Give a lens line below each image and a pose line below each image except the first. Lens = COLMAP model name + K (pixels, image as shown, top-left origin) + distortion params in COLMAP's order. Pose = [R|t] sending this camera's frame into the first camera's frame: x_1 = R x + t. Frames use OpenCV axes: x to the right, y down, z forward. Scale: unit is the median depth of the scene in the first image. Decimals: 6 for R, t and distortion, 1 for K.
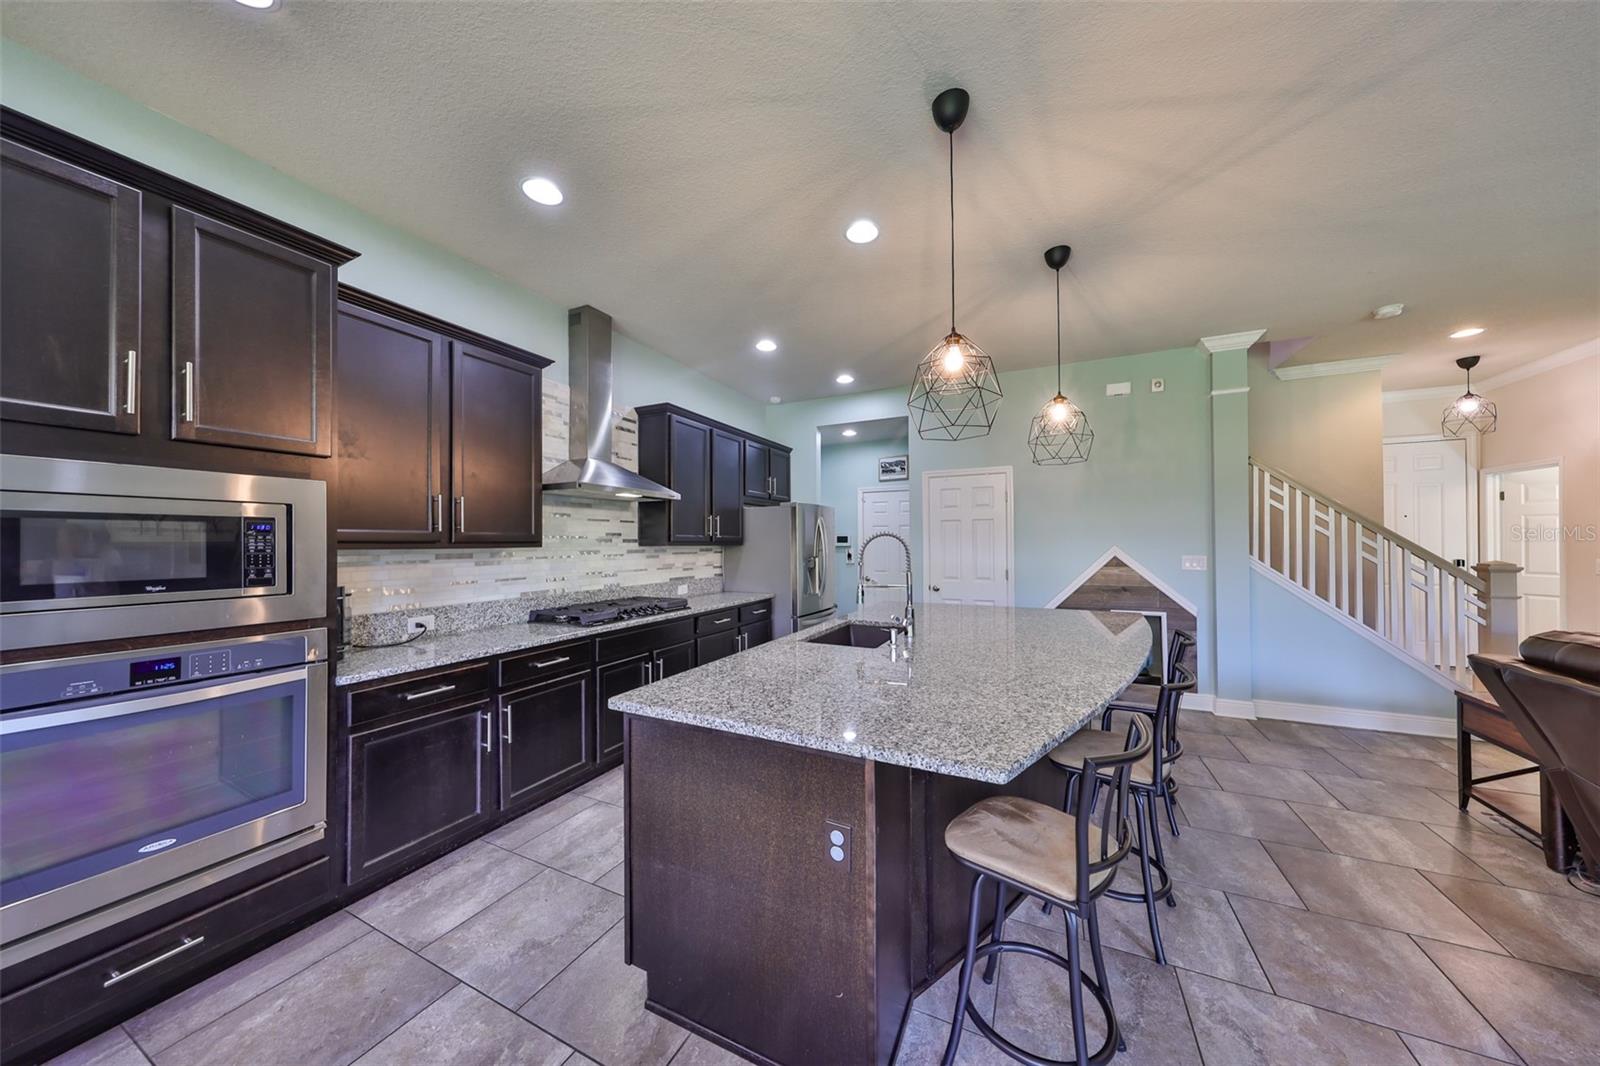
lens RADIAL K [[503.7, 0, 801.6], [0, 503.7, 536.7], [0, 0, 1]] dist [-0.000121, 0.000349]
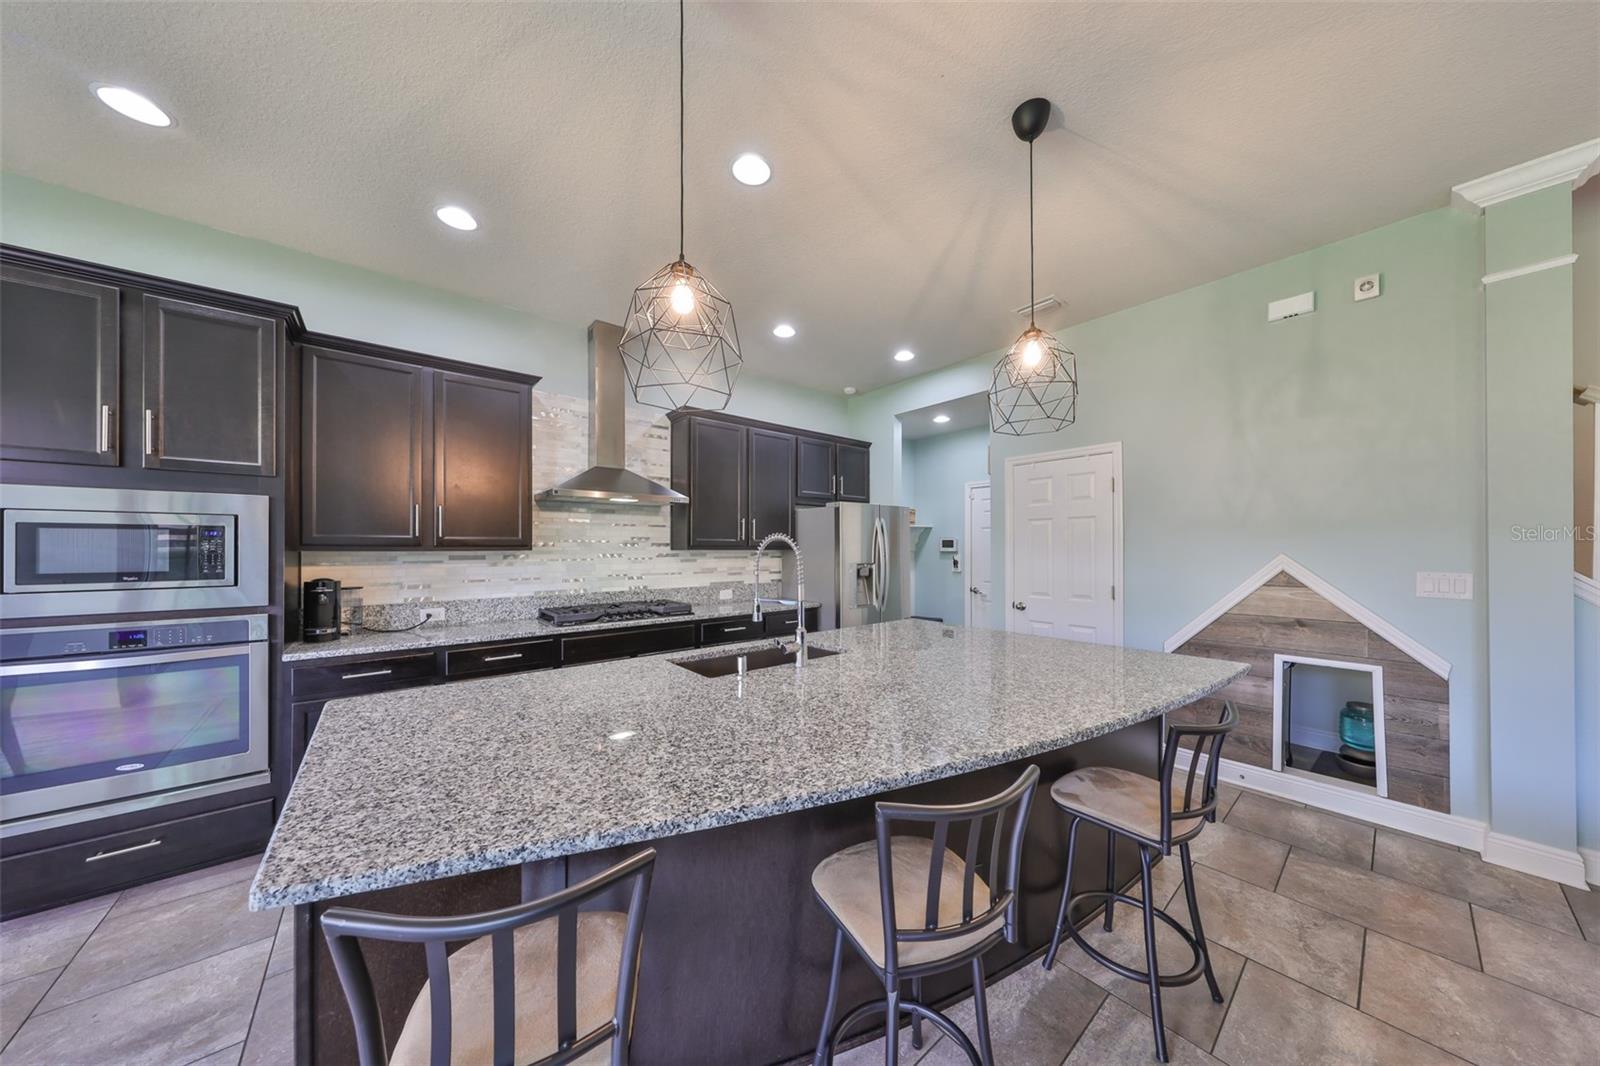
lens RADIAL K [[505.8, 0, 803.9], [0, 505.8, 543.7], [0, 0, 1]] dist [0.001040, 0.000068]
pose [[0.914407, 0.001224, -0.404793, 0.380822], [0.001079, 0.999985, 0.005461, 0.001058], [0.404794, -0.005430, 0.914392, 0.196503]]
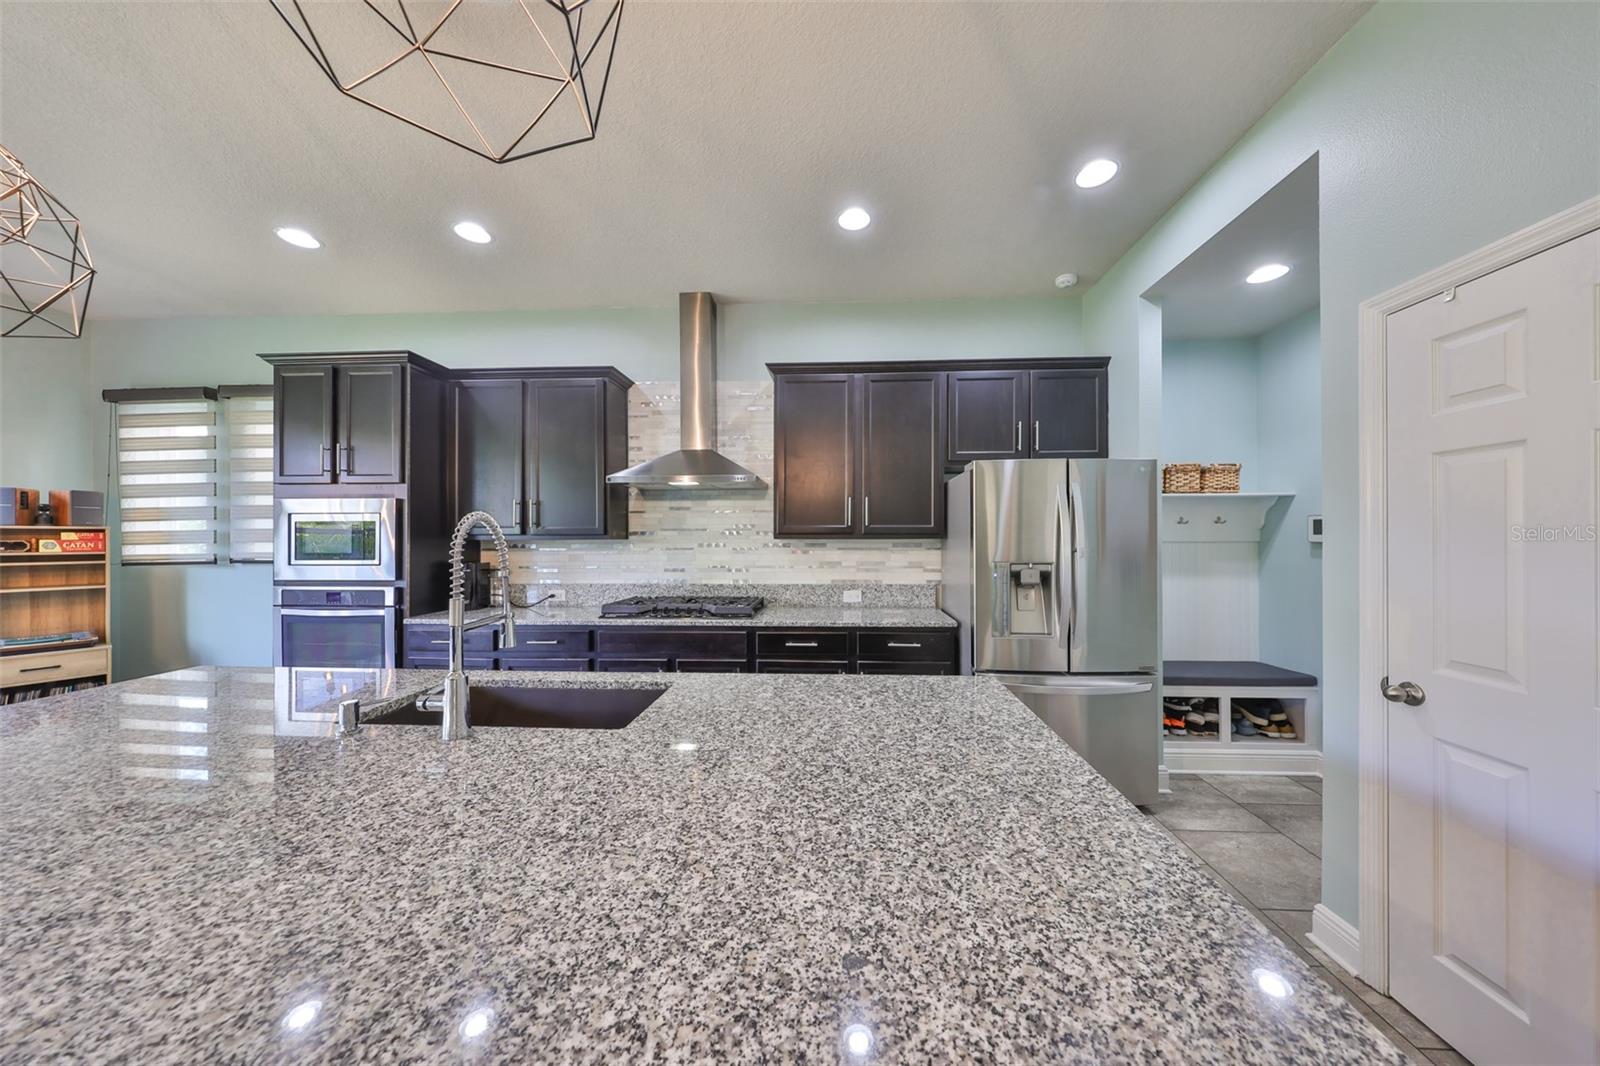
lens RADIAL K [[503.7, 0, 801.6], [0, 503.7, 536.7], [0, 0, 1]] dist [-0.000121, 0.000349]
pose [[0.389703, 0.003635, -0.920933, 0.549848], [0.012434, 0.999880, 0.009208, 0.008103], [0.920857, -0.015039, 0.389611, 0.788935]]
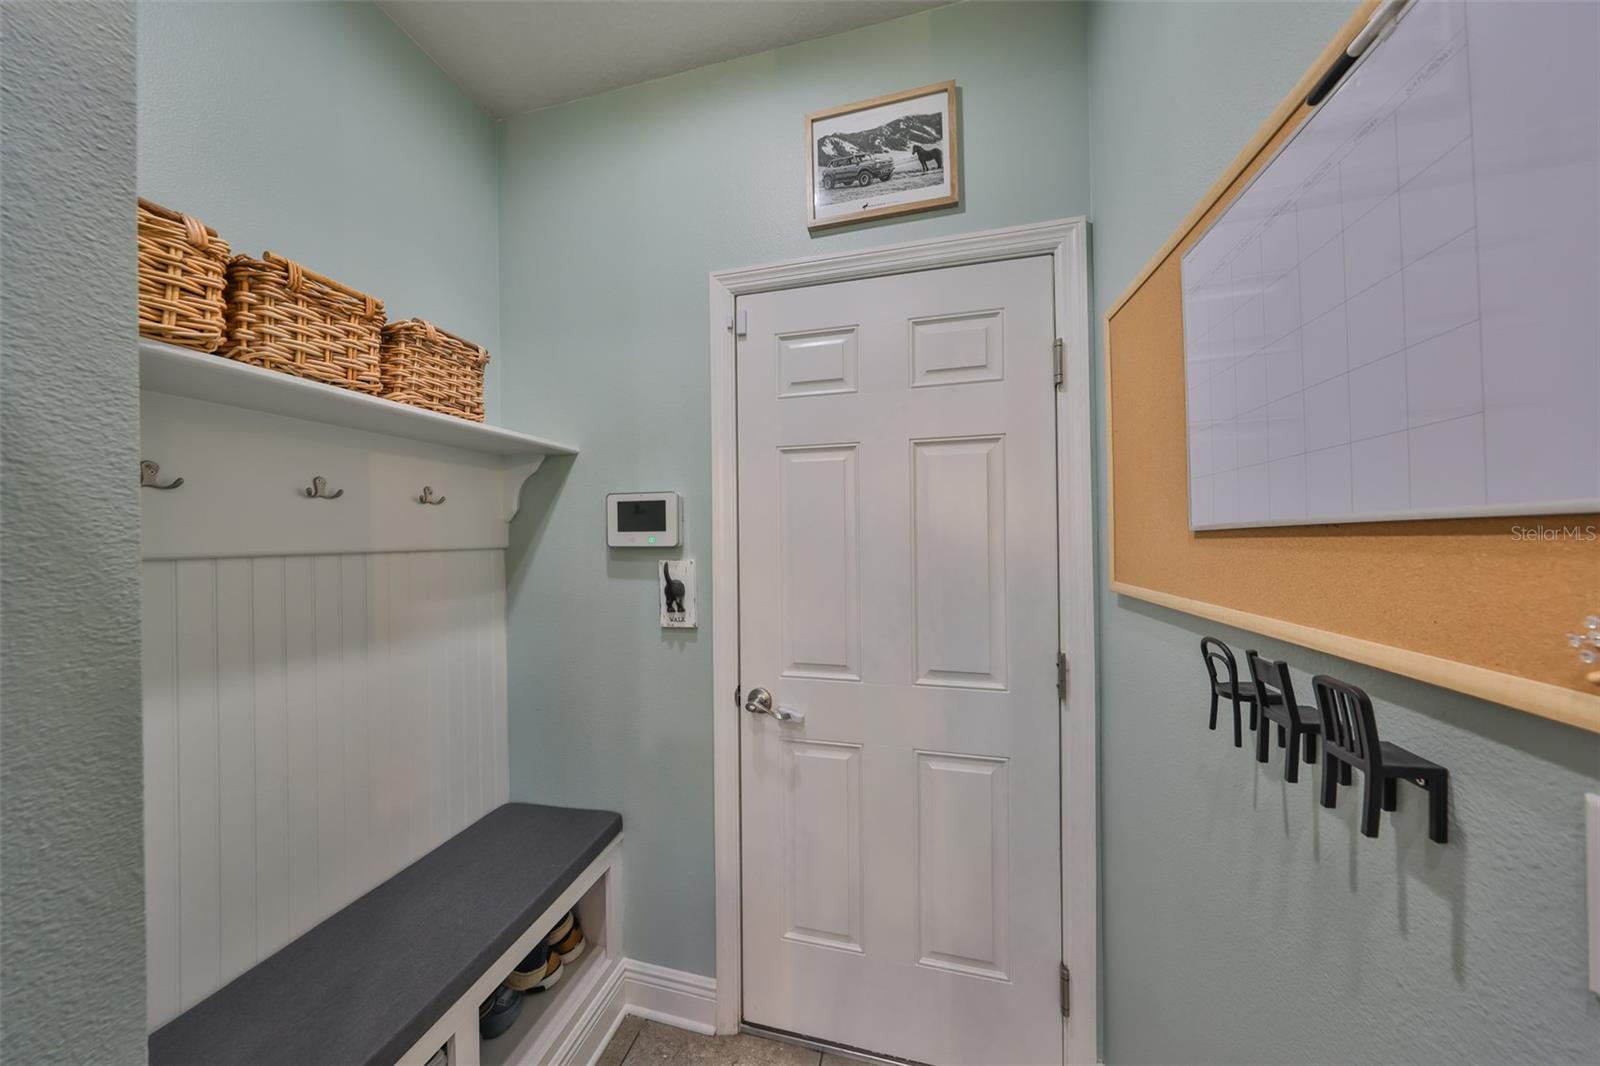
lens RADIAL K [[501.0, 0, 800.0], [0, 501.0, 533.0], [0, 0, 1]] dist [0.000969, 0.000060]
pose [[0.979070, -0.010295, 0.203261, 0.191419], [0.007448, 0.999863, 0.014766, 0.018944], [-0.203385, -0.012943, 0.979013, 1.434341]]
